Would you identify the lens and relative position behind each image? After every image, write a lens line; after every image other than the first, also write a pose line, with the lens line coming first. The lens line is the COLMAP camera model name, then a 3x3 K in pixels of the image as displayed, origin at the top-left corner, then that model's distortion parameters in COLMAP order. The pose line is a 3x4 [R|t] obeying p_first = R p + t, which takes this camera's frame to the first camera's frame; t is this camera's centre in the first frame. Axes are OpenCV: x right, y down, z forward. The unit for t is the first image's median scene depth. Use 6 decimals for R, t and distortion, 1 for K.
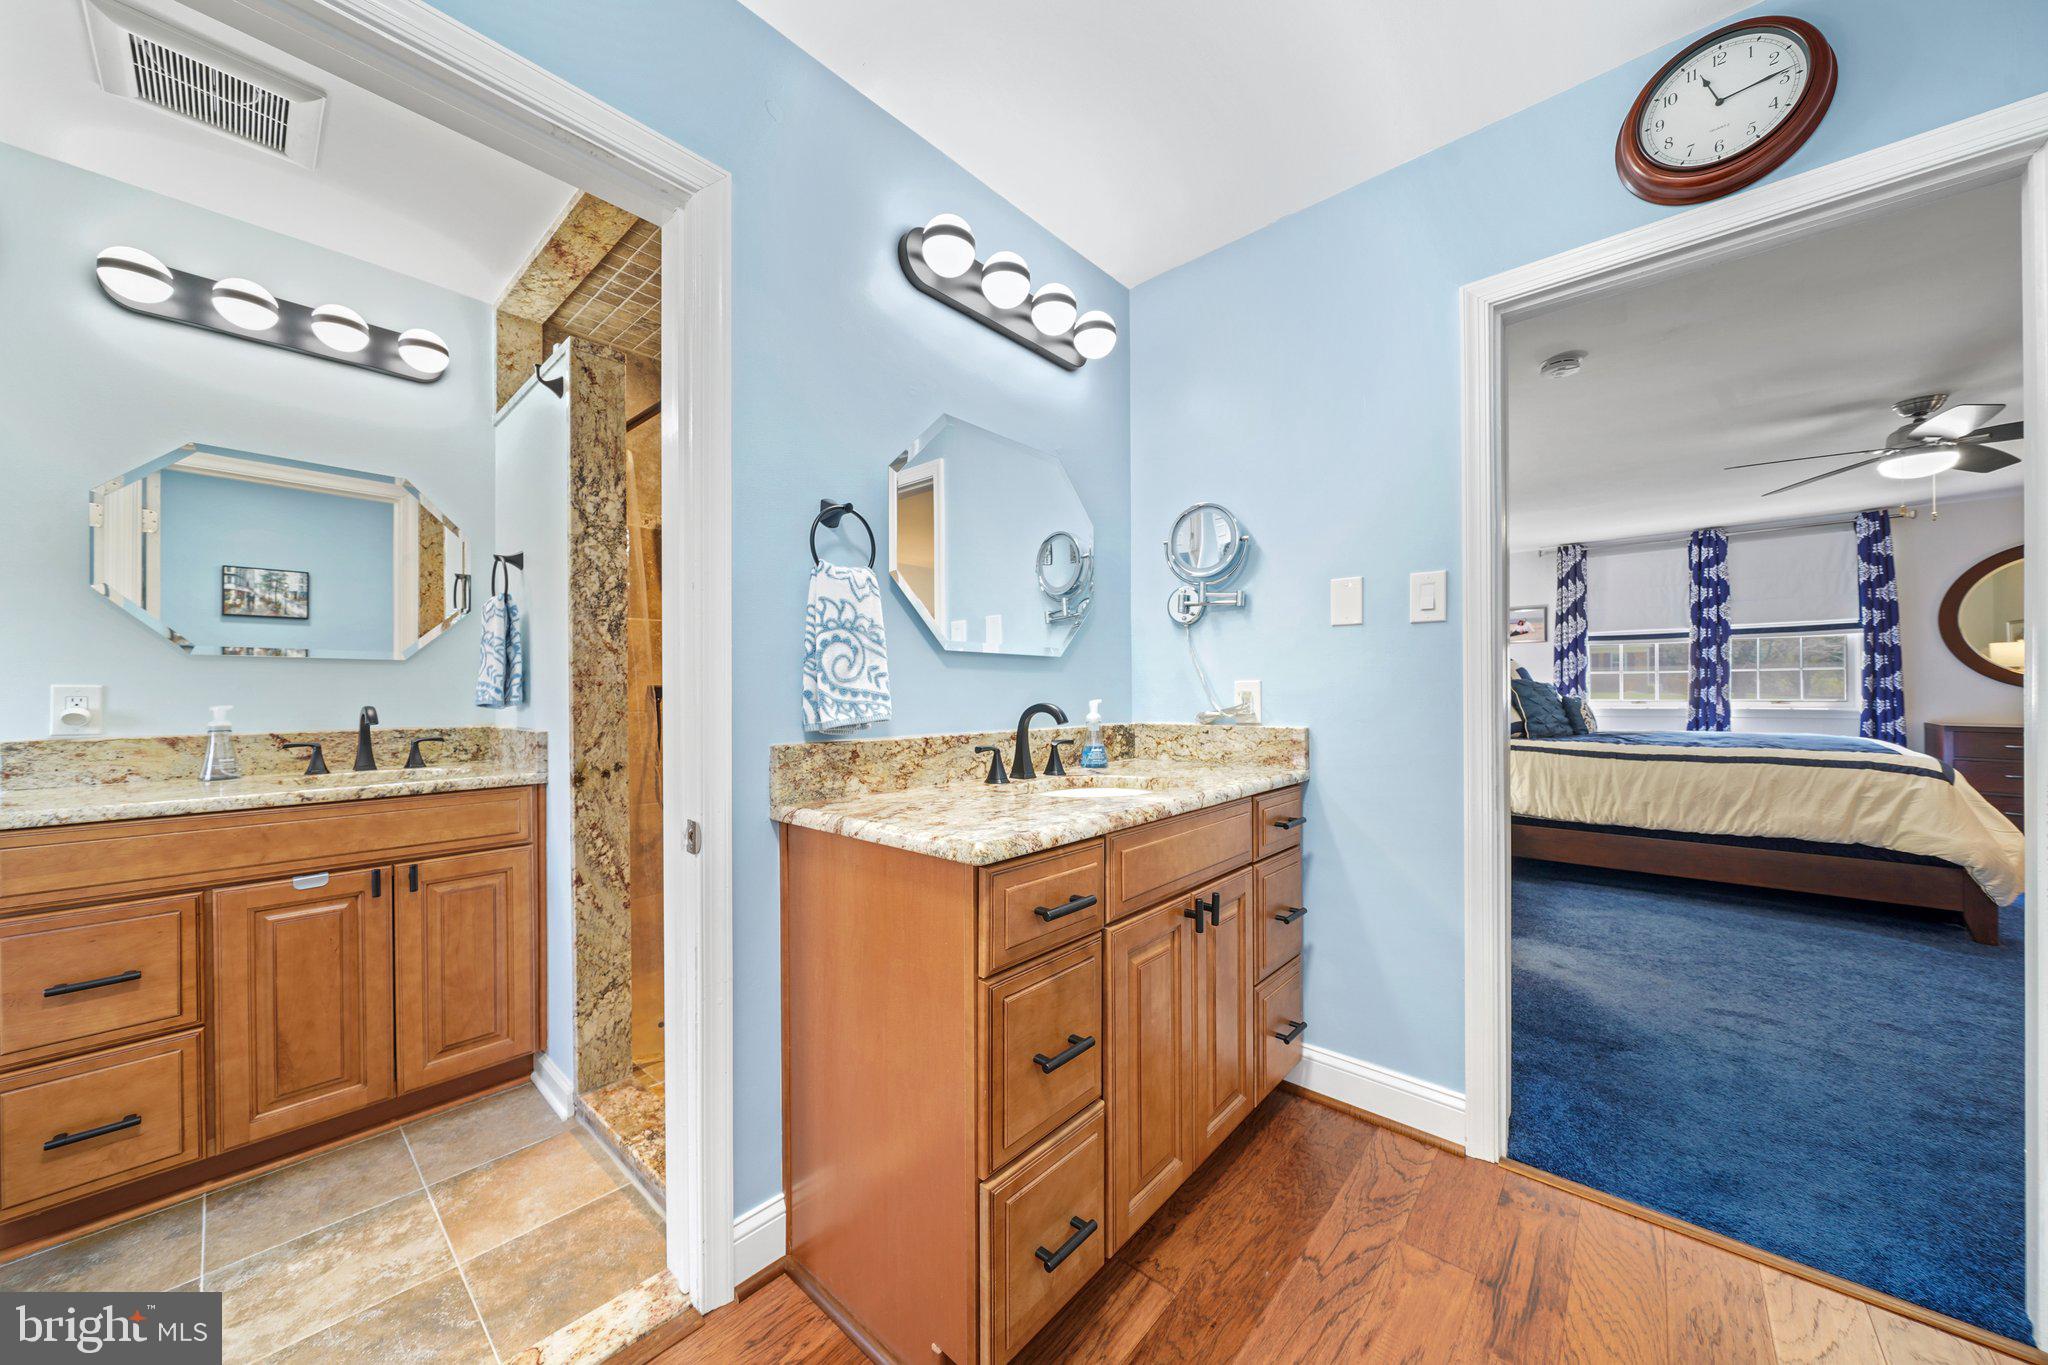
lens RADIAL K [[706.2, 0, 1028.2], [0, 706.2, 688.6], [0, 0, 1]] dist [-0.007408, -0.000124]
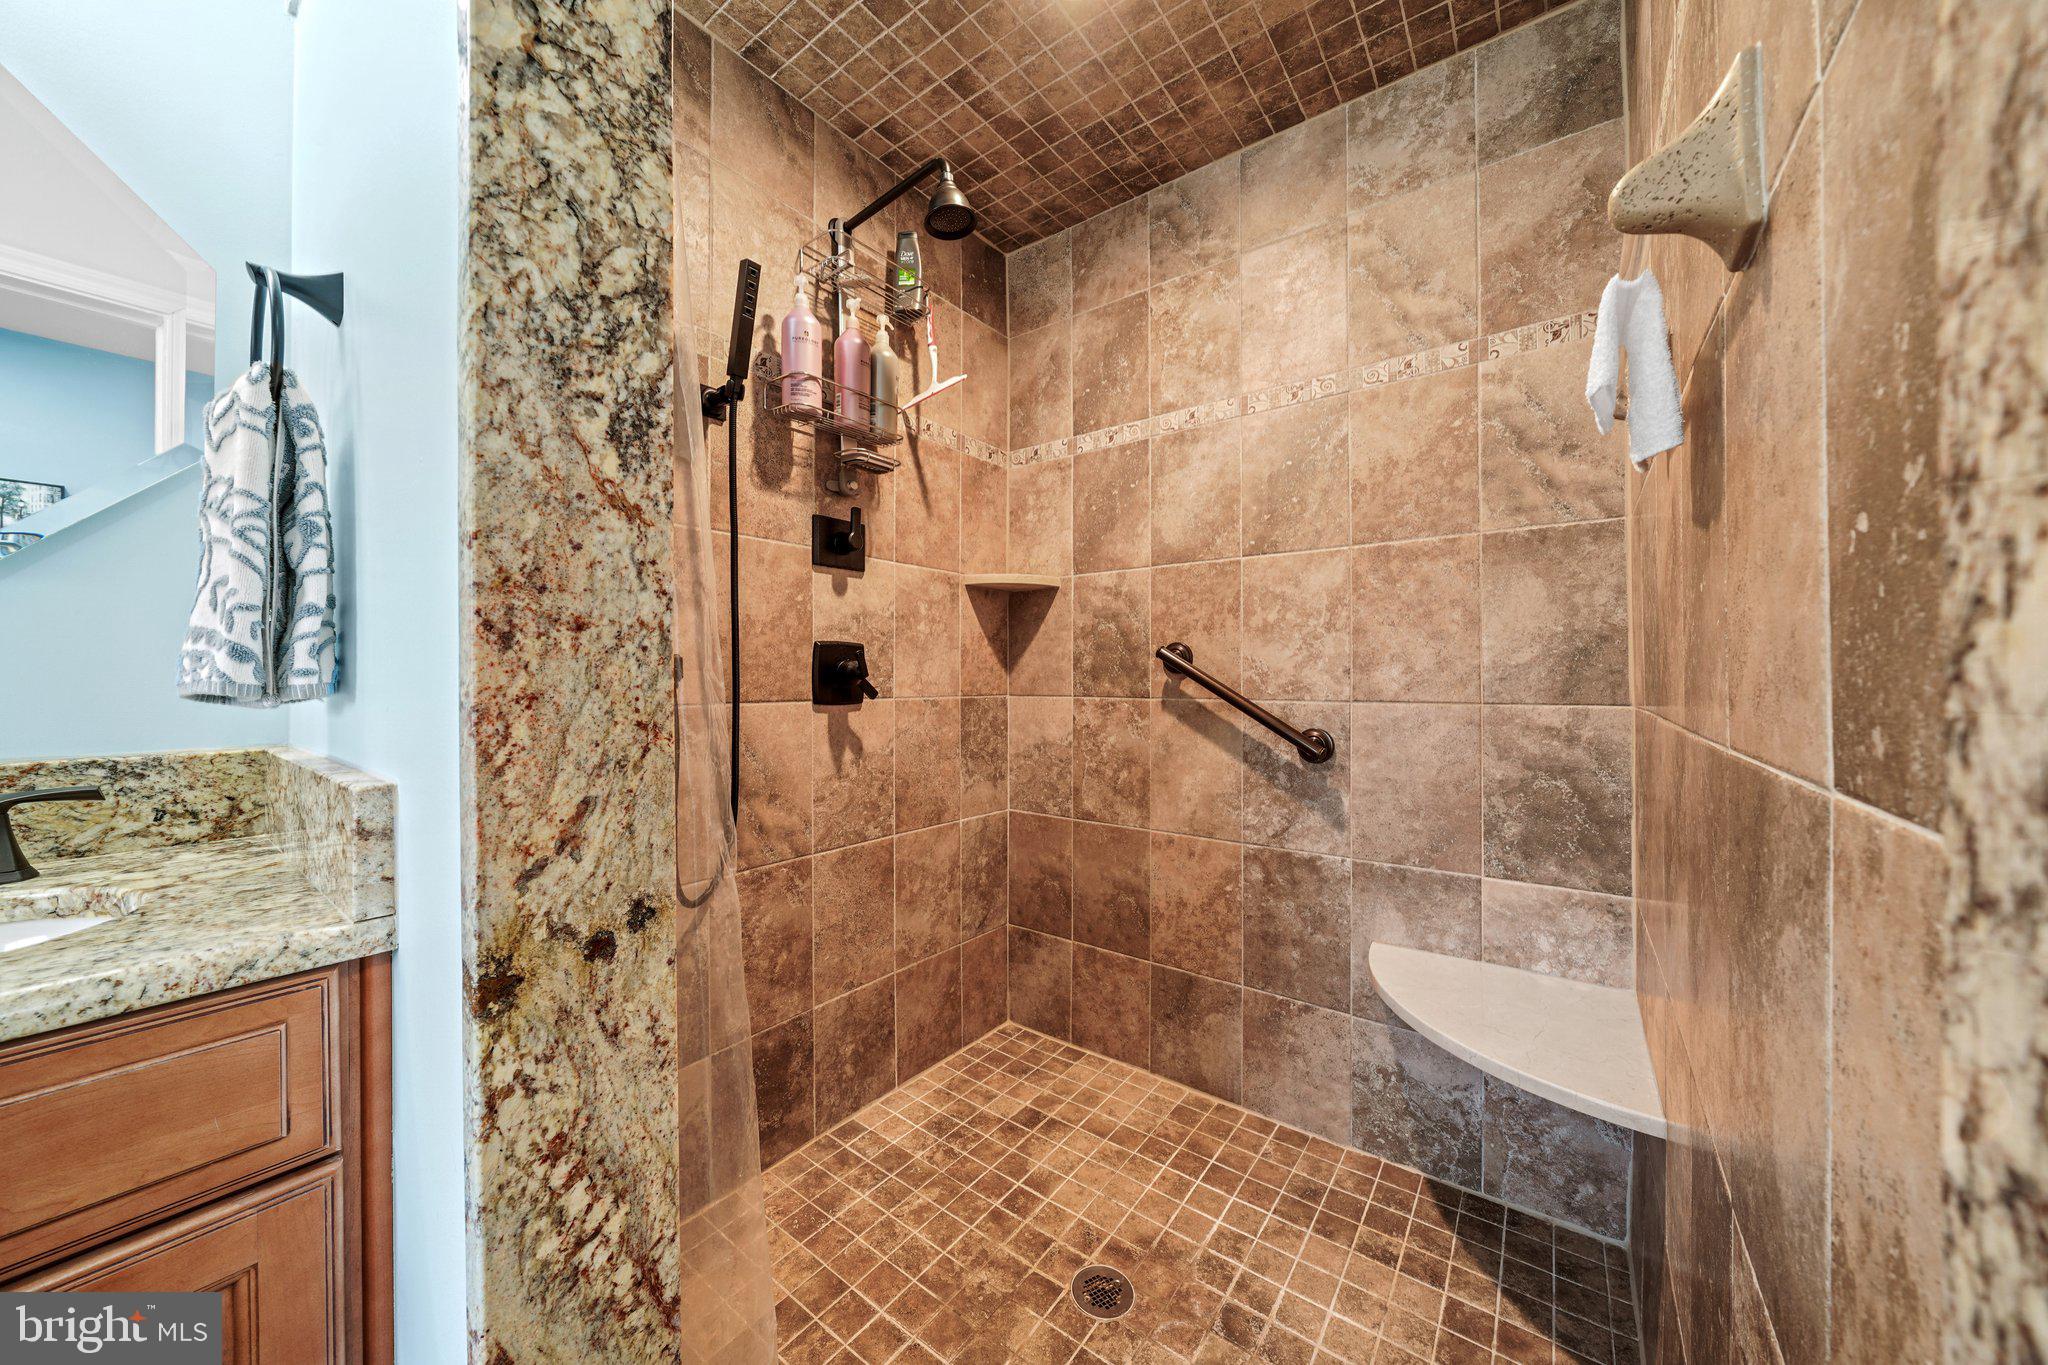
lens RADIAL K [[706.2, 0, 1028.2], [0, 706.2, 688.6], [0, 0, 1]] dist [-0.007408, -0.000124]
pose [[0.997508, 0.007907, 0.070105, -0.413212], [-0.008461, 0.999935, 0.007600, 0.013723], [-0.070041, -0.008174, 0.997511, 0.651303]]
